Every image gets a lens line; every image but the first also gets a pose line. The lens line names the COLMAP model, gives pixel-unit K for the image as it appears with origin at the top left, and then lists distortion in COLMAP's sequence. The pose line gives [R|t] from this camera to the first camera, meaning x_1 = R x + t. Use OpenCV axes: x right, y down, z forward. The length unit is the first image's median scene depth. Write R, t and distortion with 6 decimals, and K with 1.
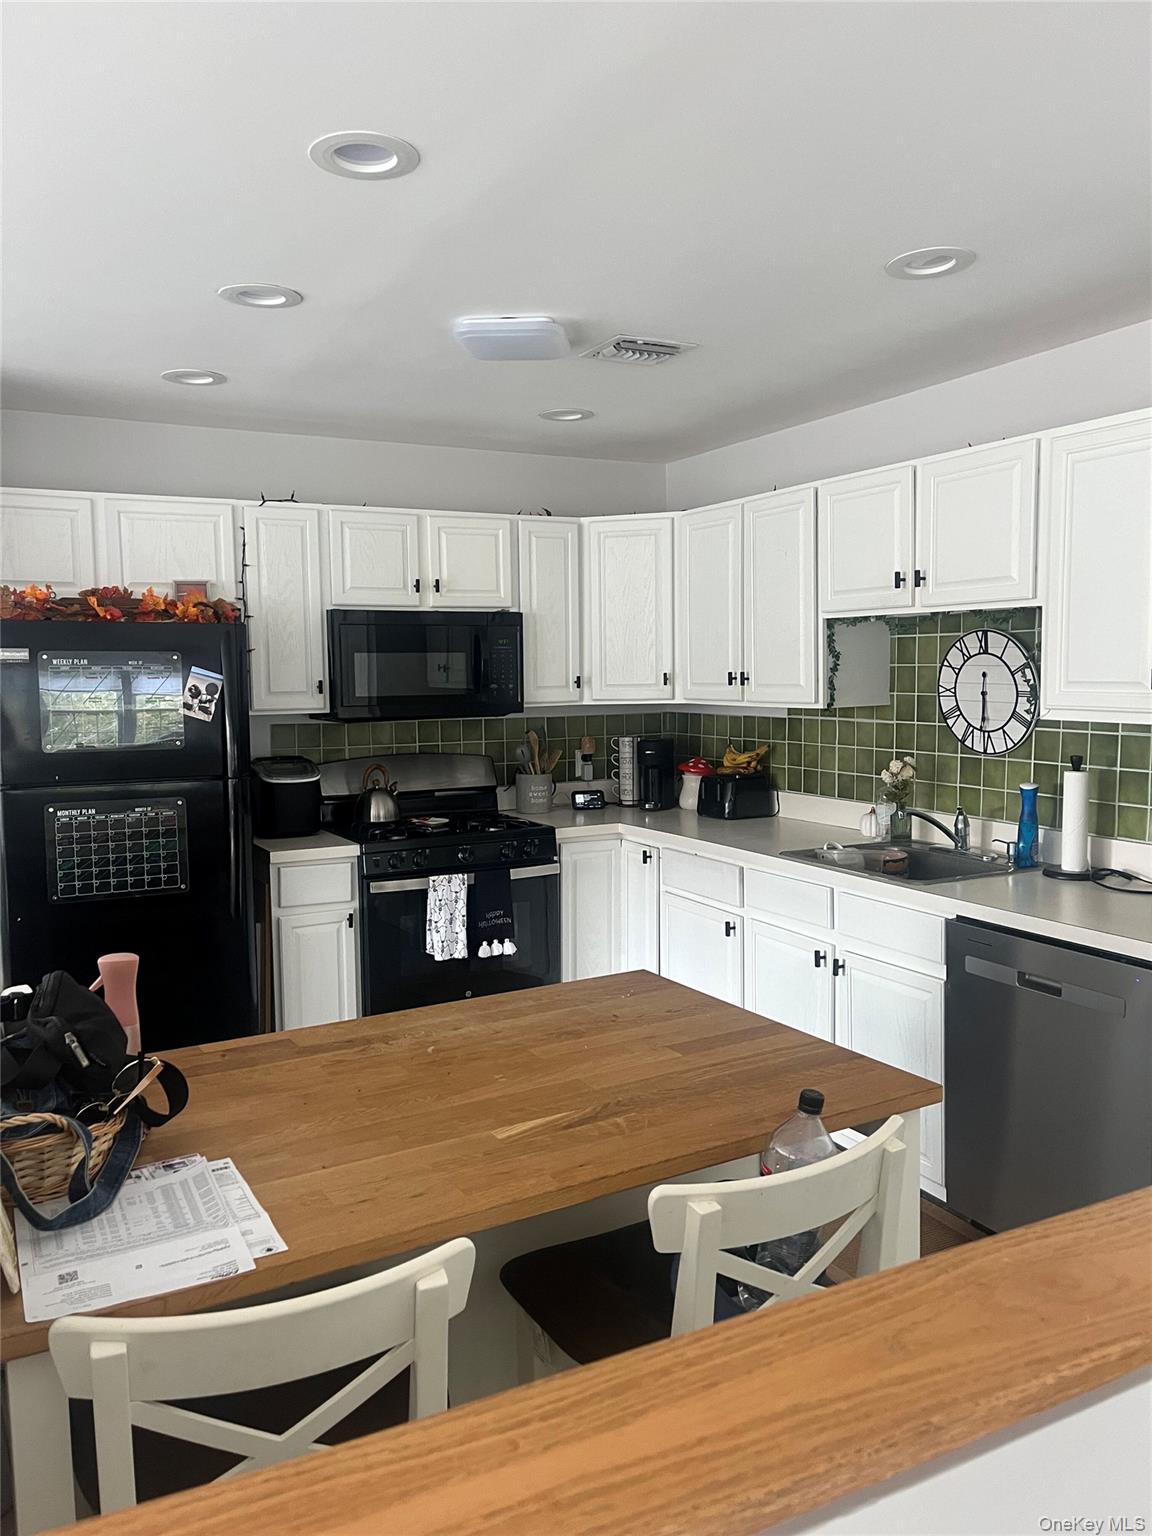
lens RADIAL K [[1175.0, 0, 576.1], [0, 1175.0, 774.5], [0, 0, 1]] dist [0.034794, -0.033335]
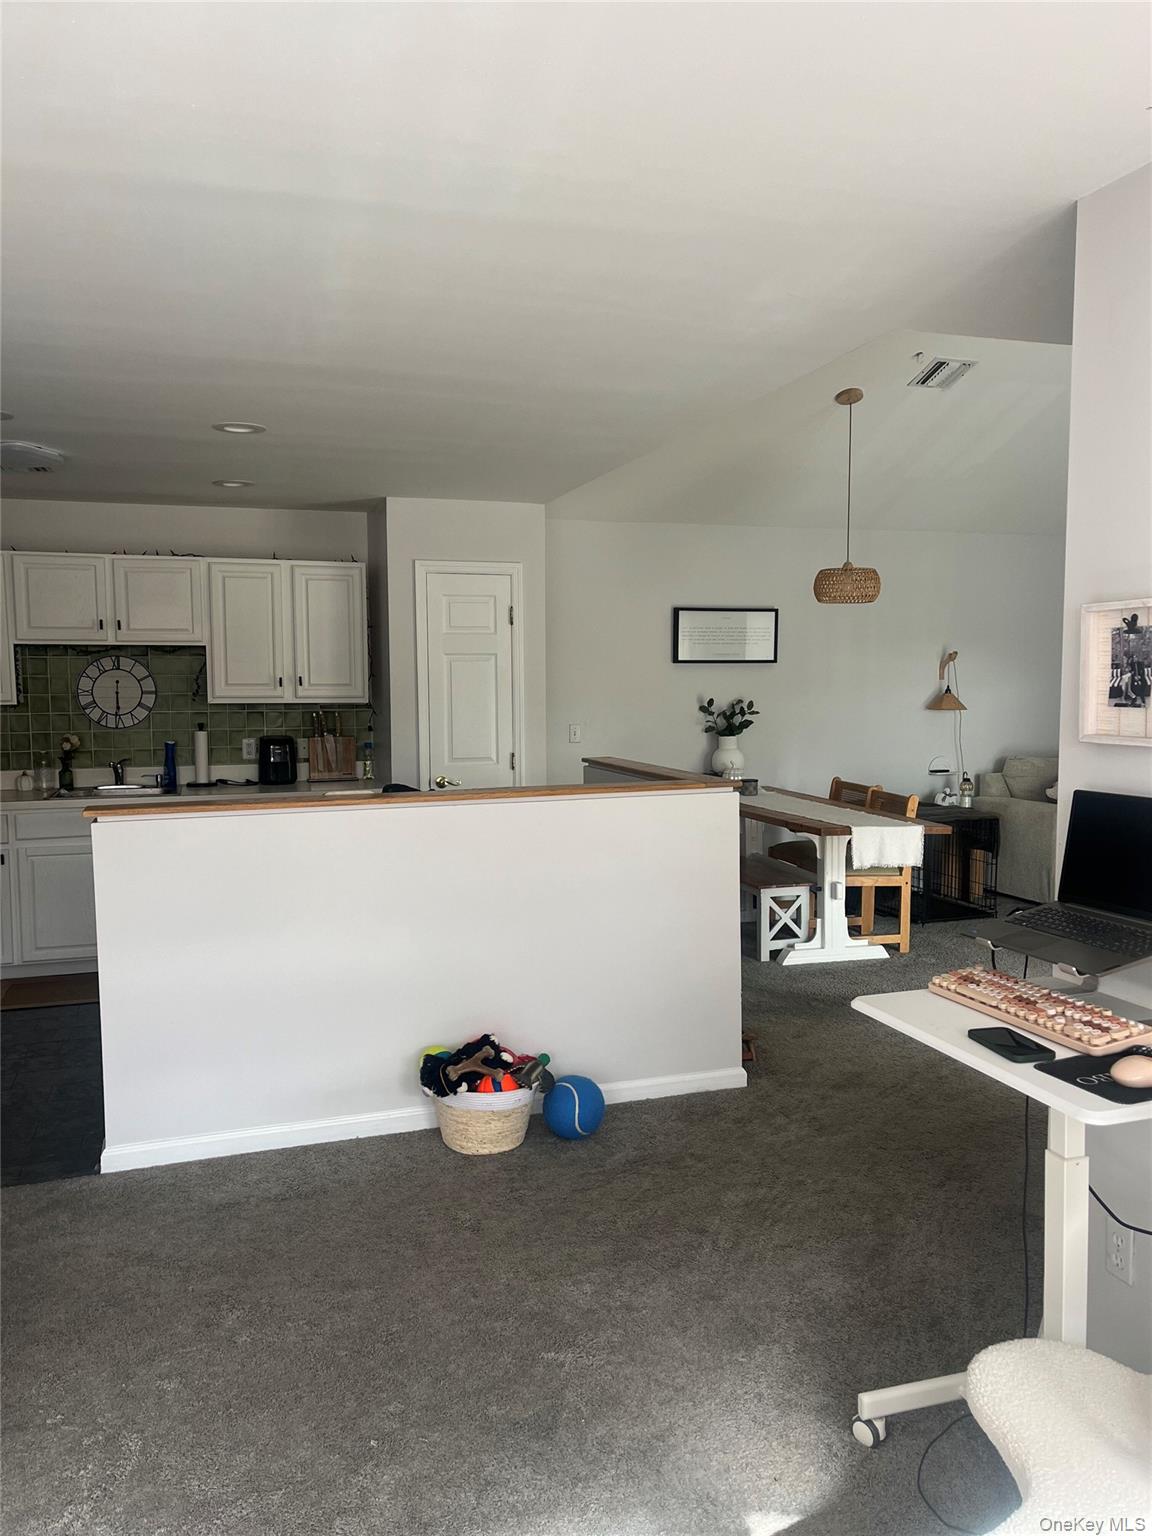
lens RADIAL K [[1175.0, 0, 587.3], [0, 1175.0, 772.0], [0, 0, 1]] dist [0.034794, -0.033335]
pose [[0.160428, -0.071964, 0.984421, -1.089861], [0.096199, 0.993731, 0.056967, 0.011481], [-0.982349, 0.085561, 0.166345, 0.053627]]
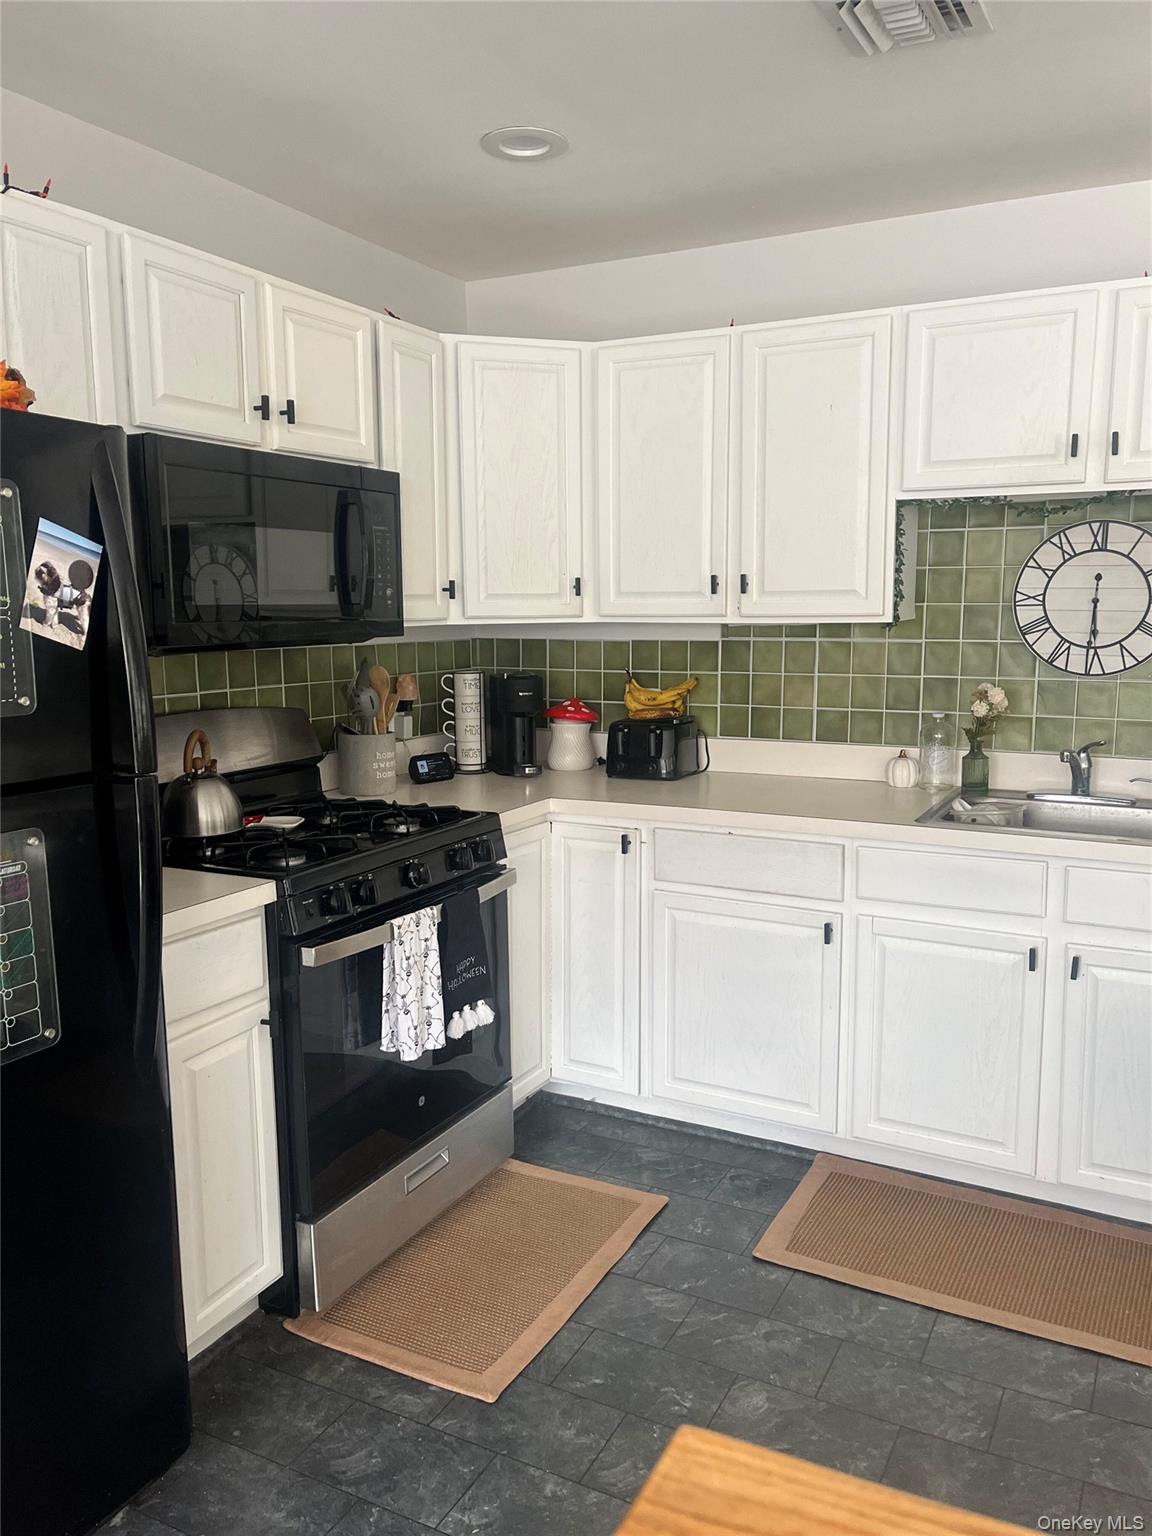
lens RADIAL K [[1175.0, 0, 584.5], [0, 1175.0, 778.4], [0, 0, 1]] dist [0.034794, -0.033335]
pose [[0.812754, -0.077643, 0.577410, -0.371148], [0.047750, 0.996623, 0.066801, -0.015842], [-0.580647, -0.026722, 0.813717, 0.477957]]
